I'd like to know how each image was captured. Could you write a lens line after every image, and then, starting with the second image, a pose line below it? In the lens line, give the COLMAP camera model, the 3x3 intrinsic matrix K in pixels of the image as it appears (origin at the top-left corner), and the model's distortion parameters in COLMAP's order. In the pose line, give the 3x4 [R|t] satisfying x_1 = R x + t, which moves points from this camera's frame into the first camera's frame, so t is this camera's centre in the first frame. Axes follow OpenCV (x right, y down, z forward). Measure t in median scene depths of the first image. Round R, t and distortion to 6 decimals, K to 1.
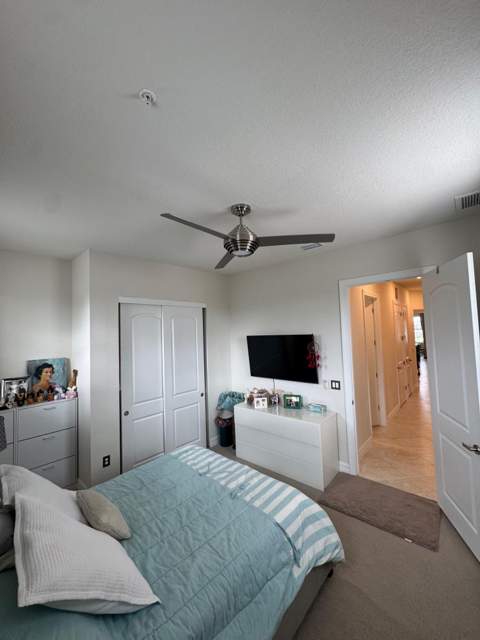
lens RADIAL K [[255.8, 0, 240.0], [0, 255.8, 320.1], [0, 0, 1]] dist [-0.003040, 0.000664]
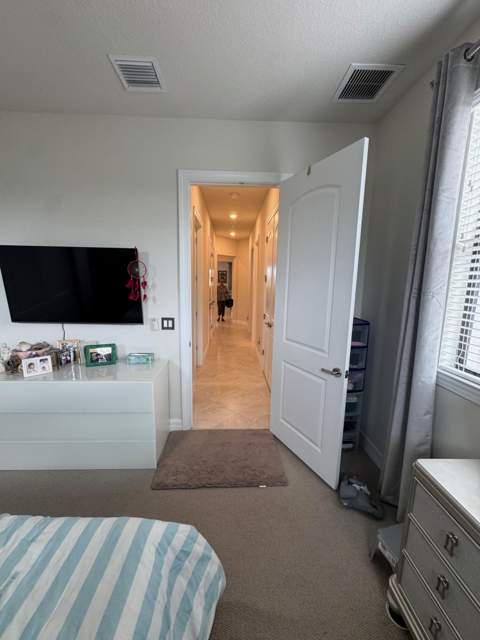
lens RADIAL K [[255.8, 0, 239.5], [0, 255.8, 319.6], [0, 0, 1]] dist [-0.003040, 0.000664]
pose [[0.721374, -0.057364, 0.690166, 0.021370], [-0.077338, 0.983658, 0.162592, 0.105950], [-0.688214, -0.170665, 0.705148, 0.342021]]
